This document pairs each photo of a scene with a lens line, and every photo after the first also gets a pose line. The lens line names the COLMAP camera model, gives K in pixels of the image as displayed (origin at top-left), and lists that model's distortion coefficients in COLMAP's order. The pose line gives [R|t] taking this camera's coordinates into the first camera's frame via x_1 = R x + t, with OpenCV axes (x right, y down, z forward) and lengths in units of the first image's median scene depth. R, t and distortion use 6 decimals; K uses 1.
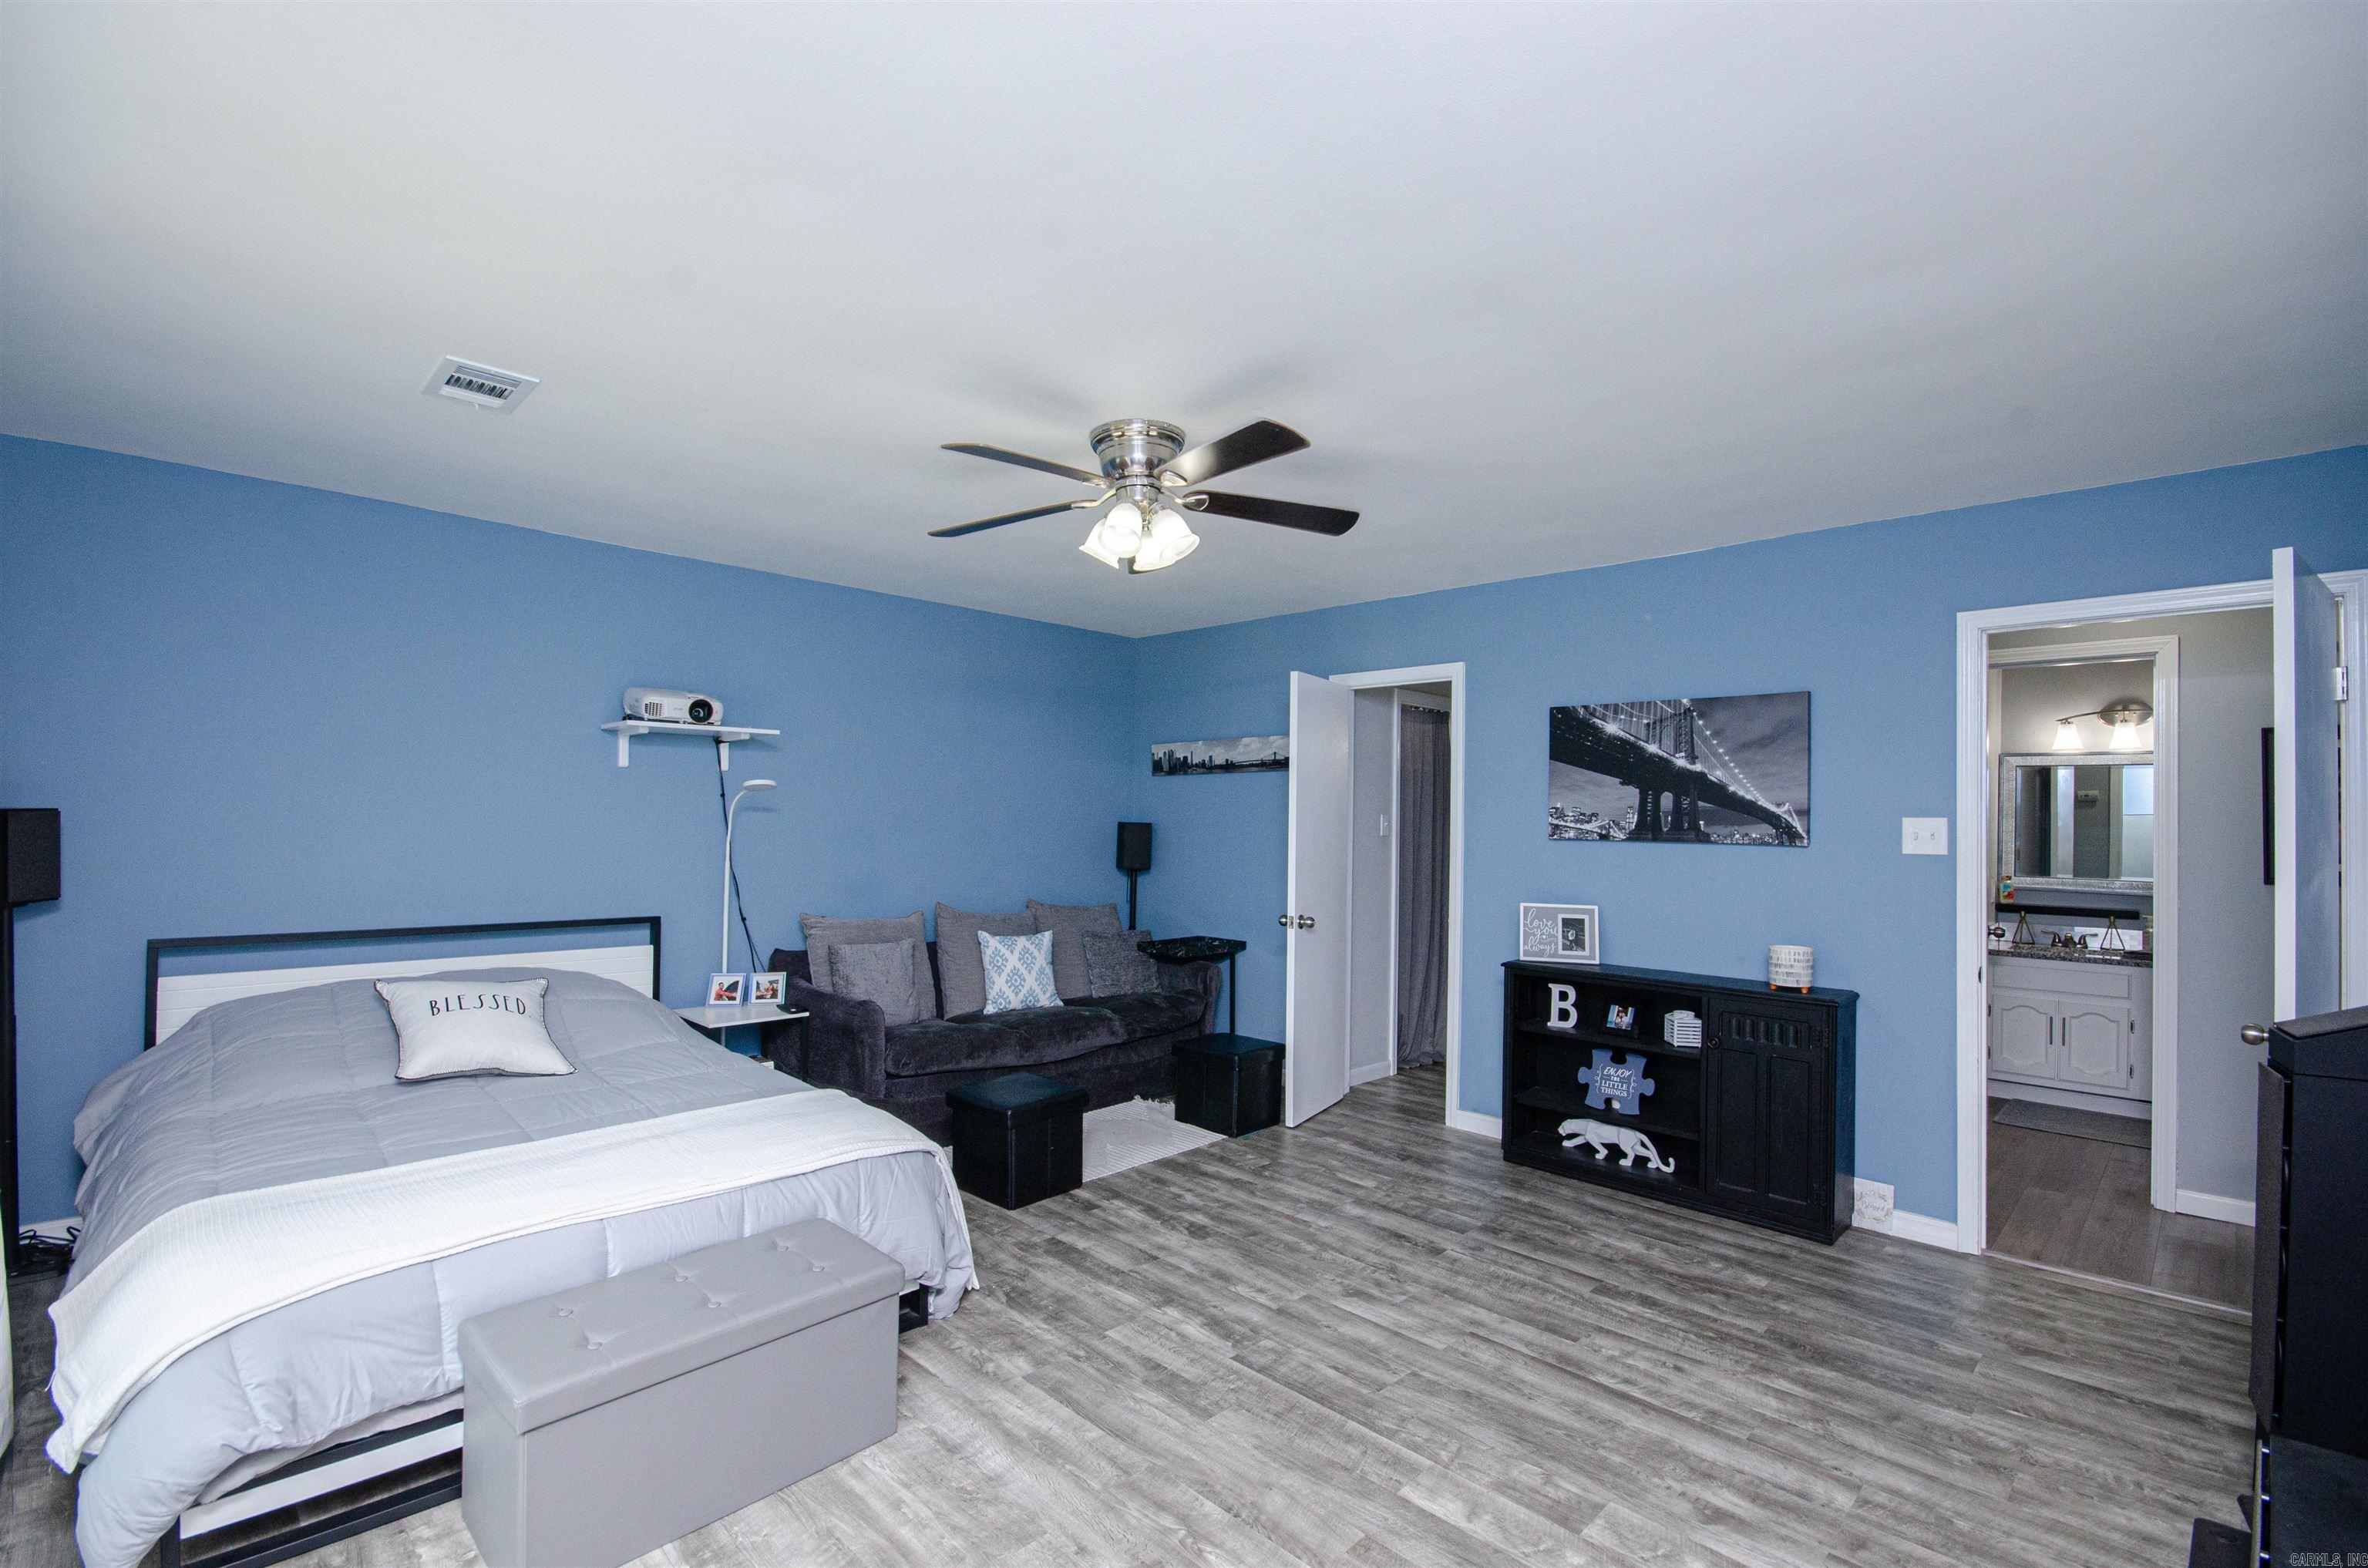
lens RADIAL K [[1042.3, 0, 1151.5], [0, 1042.3, 804.2], [0, 0, 1]] dist [-0.003643, -0.002945]
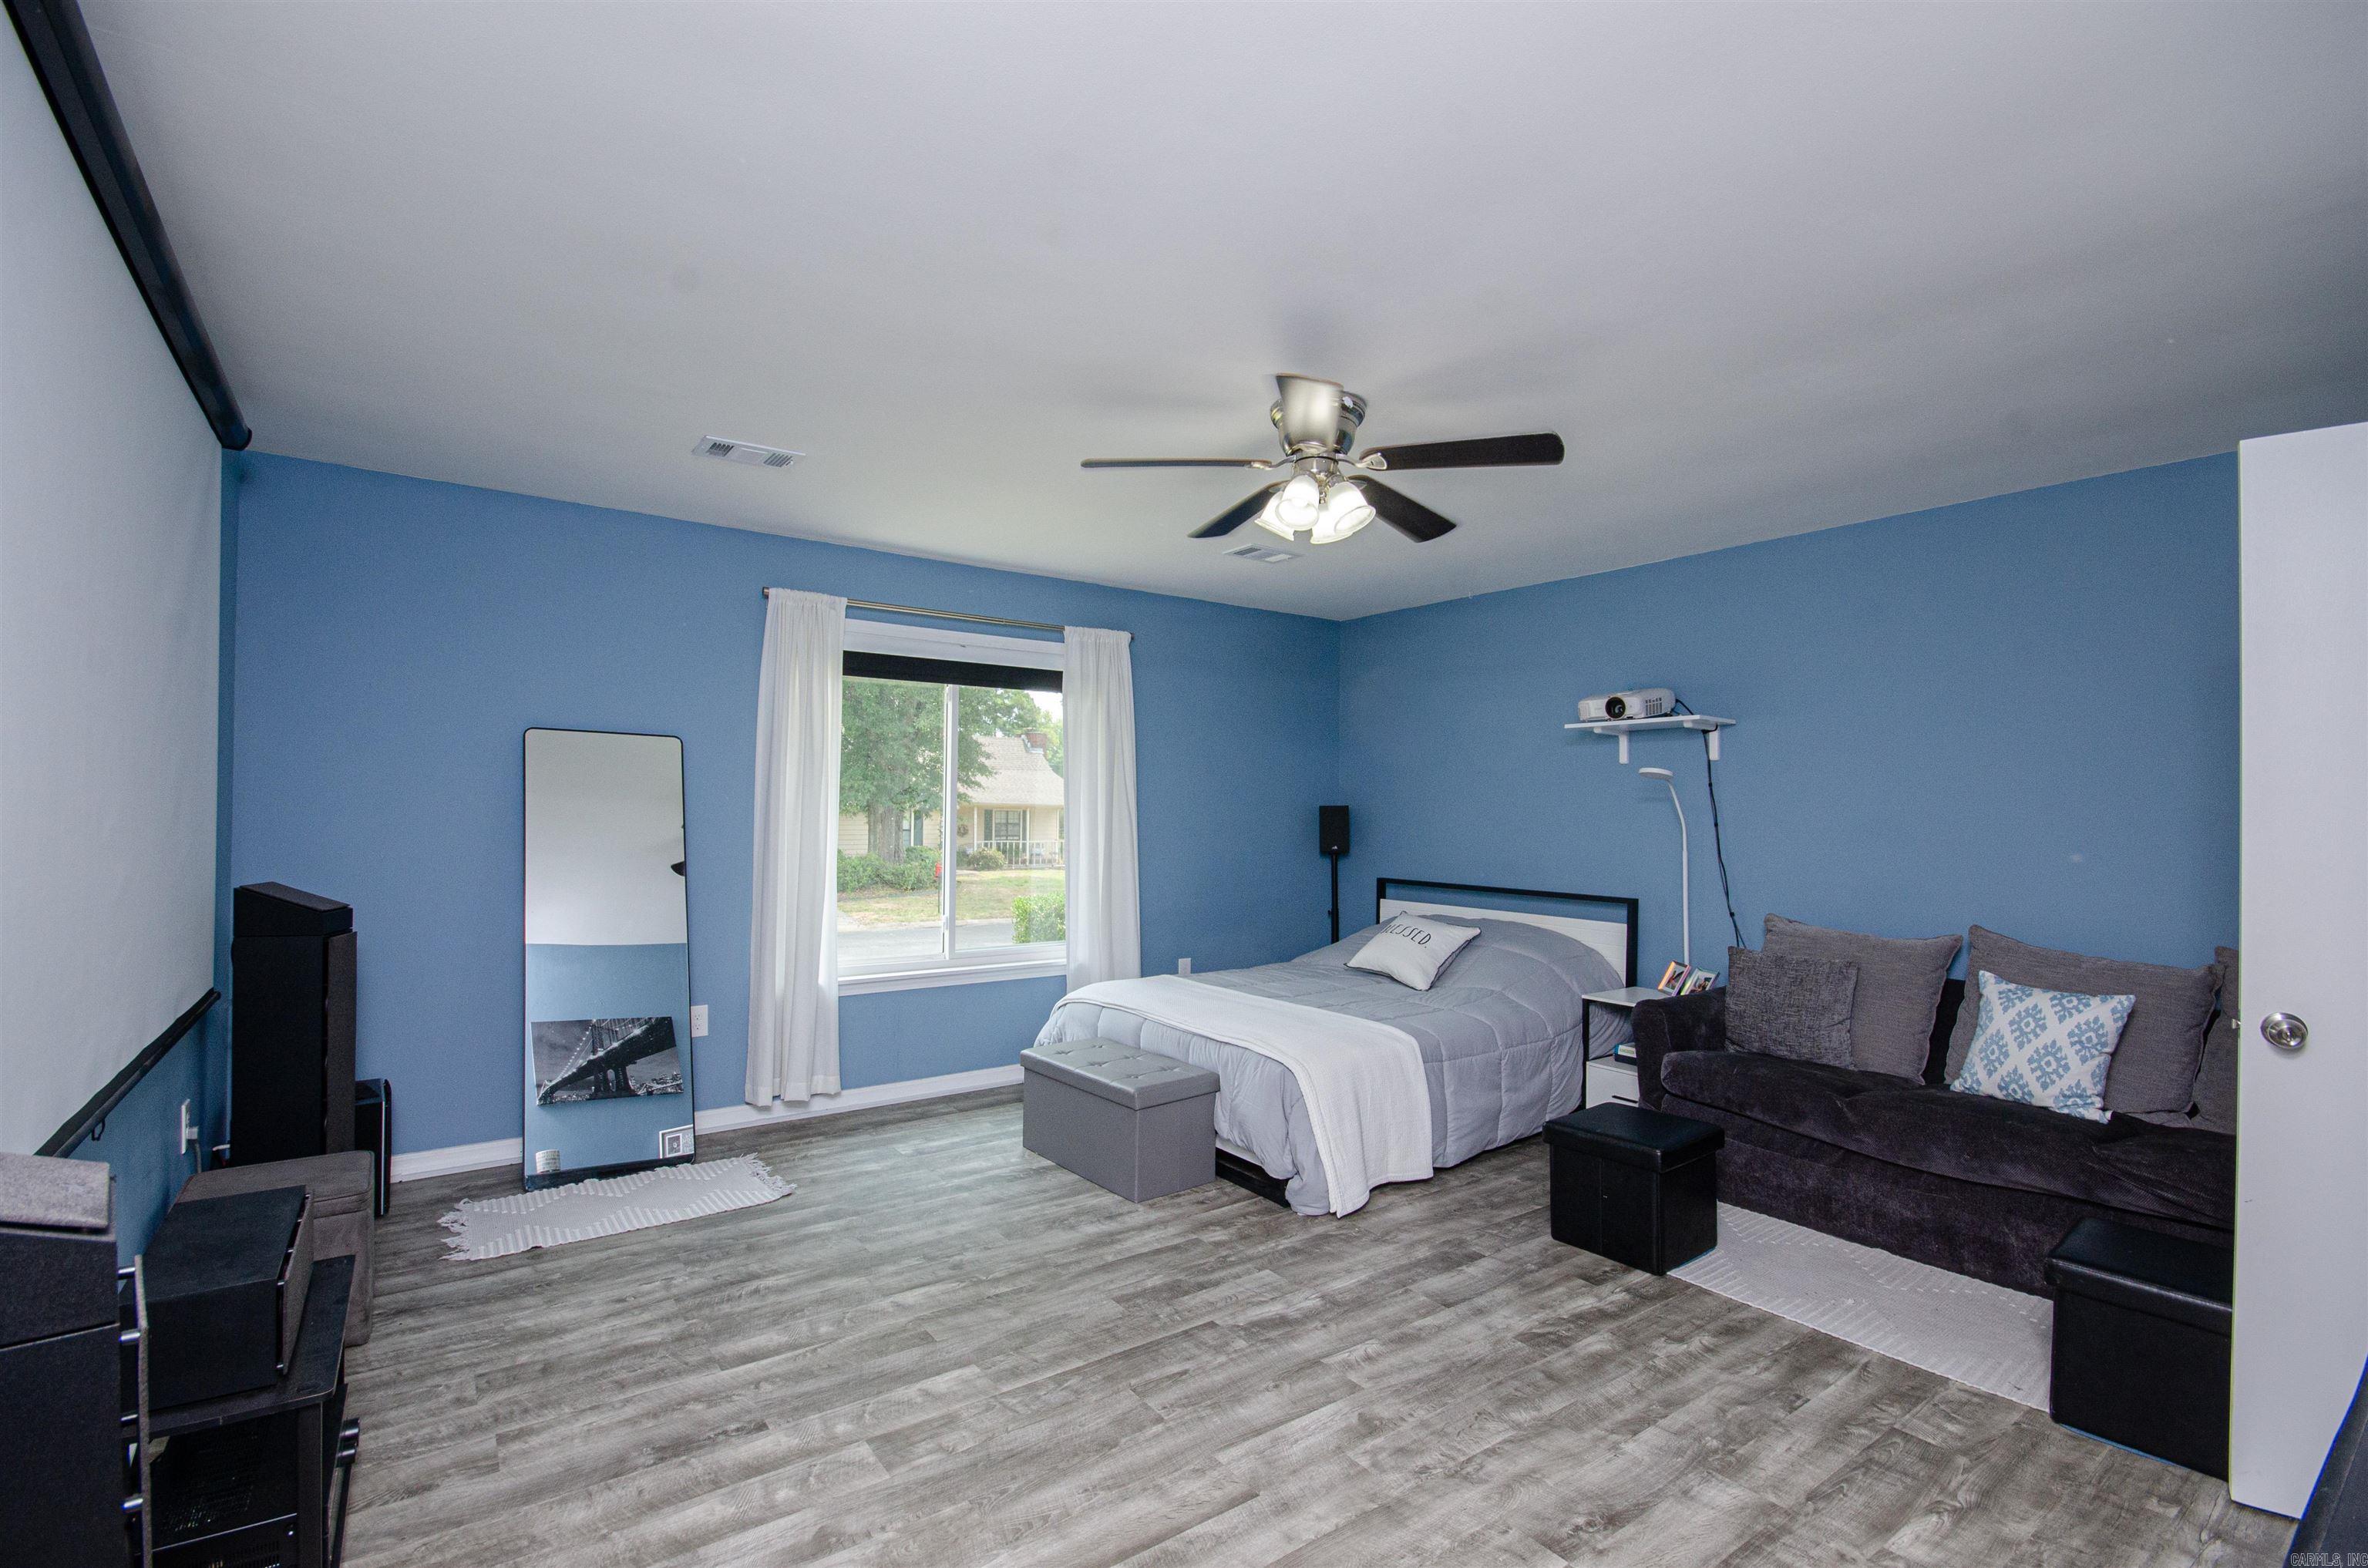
lens RADIAL K [[1042.3, 0, 1181.2], [0, 1042.3, 794.4], [0, 0, 1]] dist [-0.003643, -0.002945]
pose [[-0.135764, -0.035129, -0.990118, 0.745169], [0.000398, 0.999369, -0.035511, 0.041329], [0.990741, -0.005216, -0.135664, 0.757047]]
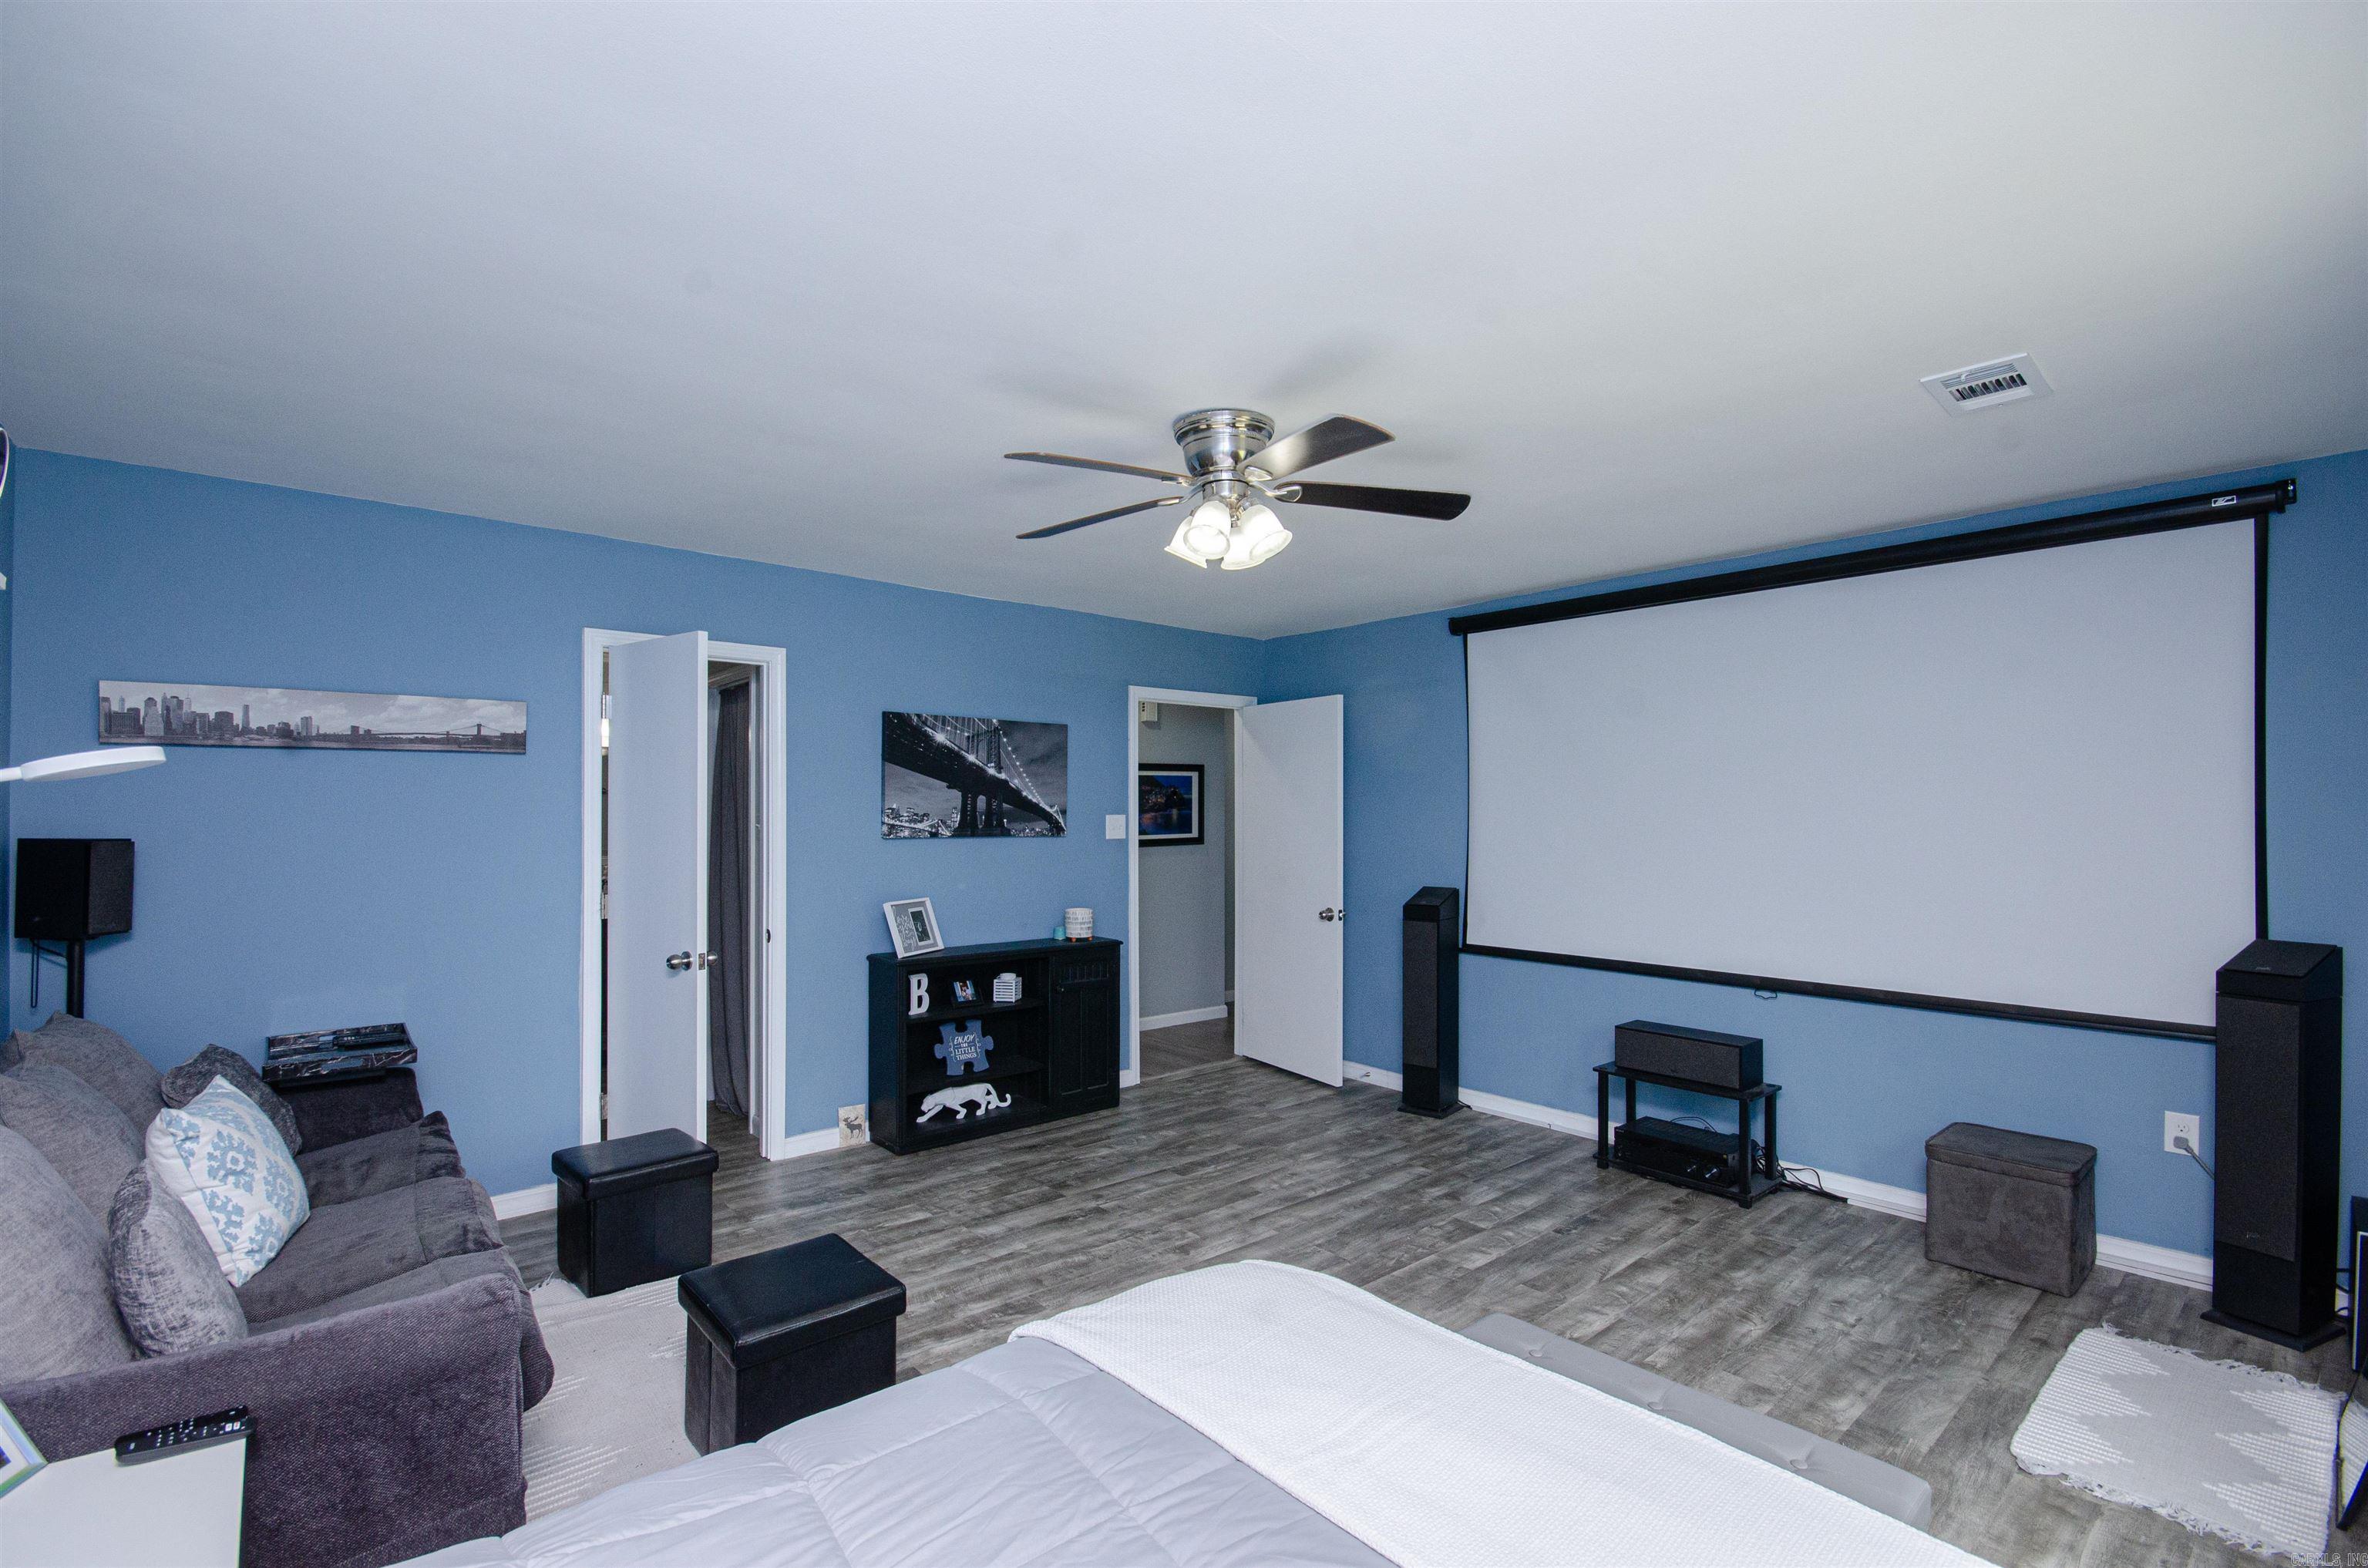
lens RADIAL K [[1042.3, 0, 1162.3], [0, 1042.3, 808.6], [0, 0, 1]] dist [-0.003643, -0.002945]
pose [[0.074571, -0.011394, 0.997151, -0.718052], [-0.013346, 0.999834, 0.012423, -0.014857], [-0.997126, -0.014234, 0.074407, 0.737723]]
